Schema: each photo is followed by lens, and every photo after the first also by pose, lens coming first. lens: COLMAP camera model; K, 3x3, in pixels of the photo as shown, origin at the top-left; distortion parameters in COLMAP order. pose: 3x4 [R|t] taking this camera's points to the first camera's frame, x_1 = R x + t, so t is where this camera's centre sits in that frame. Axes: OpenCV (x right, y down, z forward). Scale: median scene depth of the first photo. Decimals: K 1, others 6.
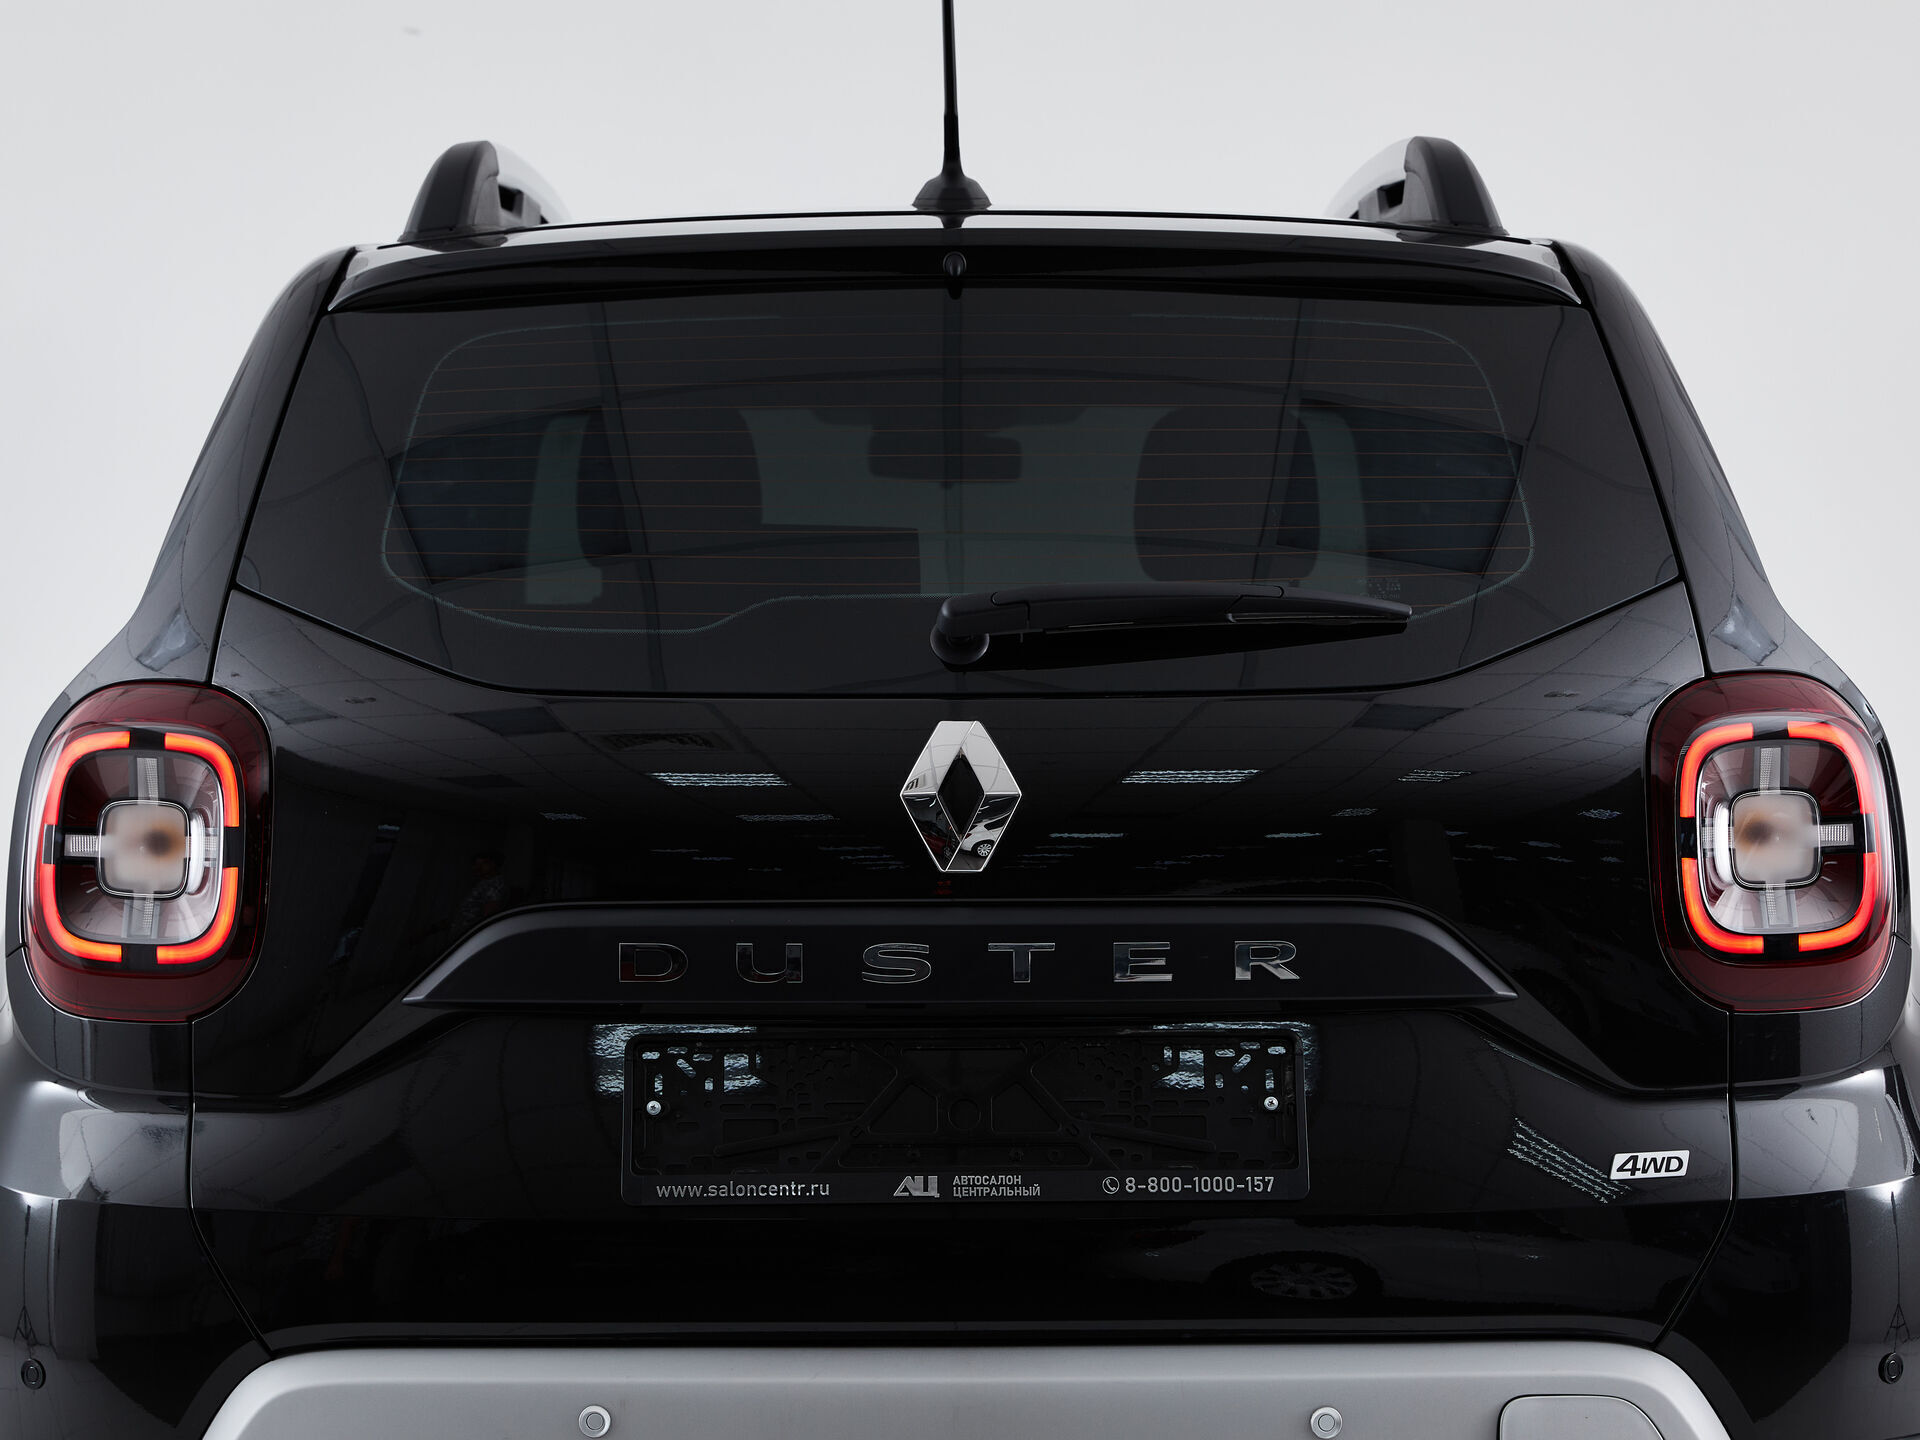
lens RADIAL K [[3839.1, 0, 960.0], [0, 3839.1, 720.0], [0, 0, 1]] dist [-0.085003, -0.373442]
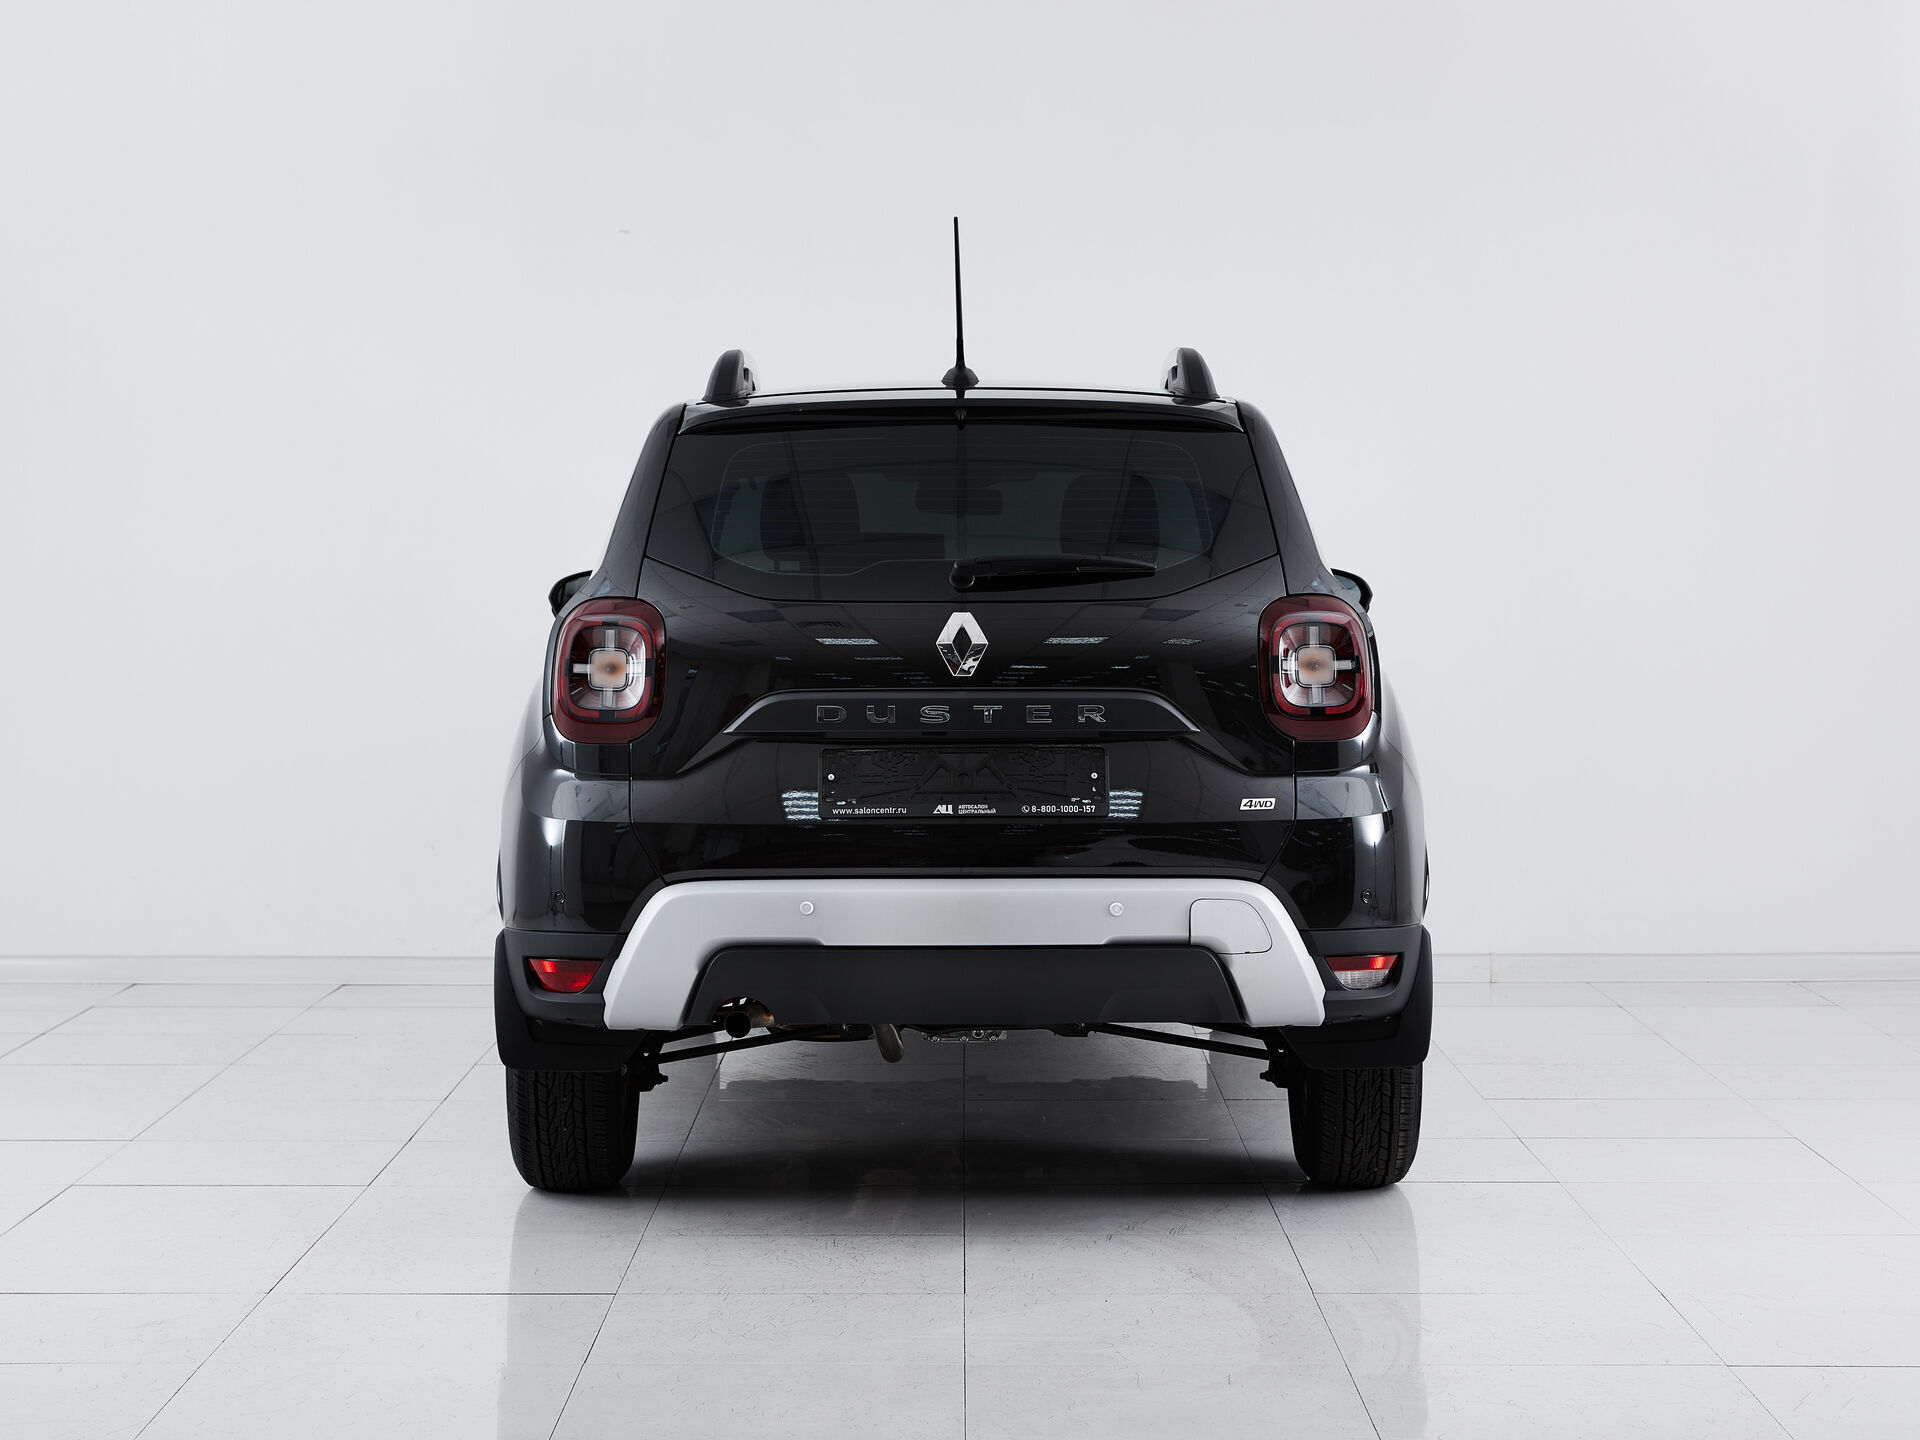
lens RADIAL K [[3415.0, 0, 960.0], [0, 3415.0, 720.0], [0, 0, 1]] dist [-0.284192, 0.004875]
pose [[0.999982, 0.001371, -0.005800, 0.010730], [-0.001396, 0.999990, -0.004312, 0.072918], [0.005794, 0.004320, 0.999974, -1.056964]]
